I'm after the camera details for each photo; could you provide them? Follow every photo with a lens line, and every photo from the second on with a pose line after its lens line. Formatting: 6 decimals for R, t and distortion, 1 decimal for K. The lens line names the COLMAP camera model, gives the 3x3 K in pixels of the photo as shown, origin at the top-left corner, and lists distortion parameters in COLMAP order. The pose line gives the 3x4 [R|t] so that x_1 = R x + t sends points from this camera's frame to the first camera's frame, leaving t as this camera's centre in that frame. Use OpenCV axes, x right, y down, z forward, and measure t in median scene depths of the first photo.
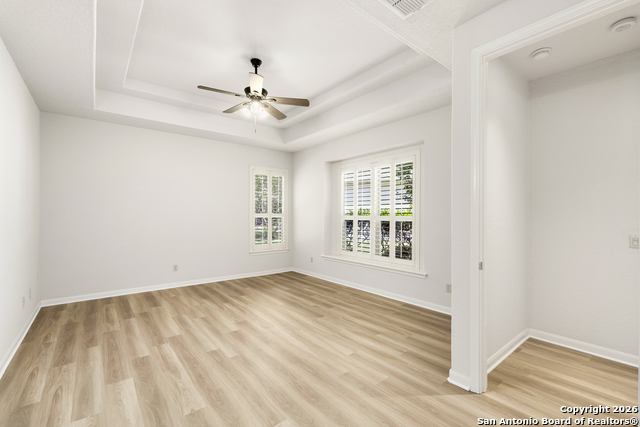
lens RADIAL K [[285.5, 0, 319.7], [0, 285.5, 214.9], [0, 0, 1]] dist [-0.005970, 0.001508]
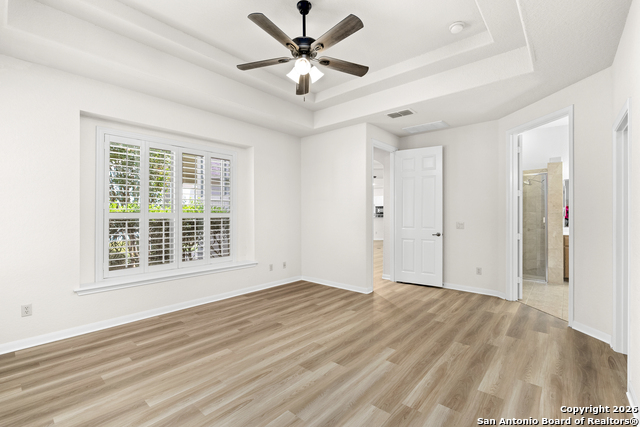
lens RADIAL K [[285.5, 0, 318.7], [0, 285.5, 214.2], [0, 0, 1]] dist [-0.005970, 0.001508]
pose [[-0.181384, -0.004064, 0.983404, -1.005650], [-0.004316, 0.999985, 0.003336, 0.001402], [-0.983403, -0.003639, -0.181399, 1.146025]]
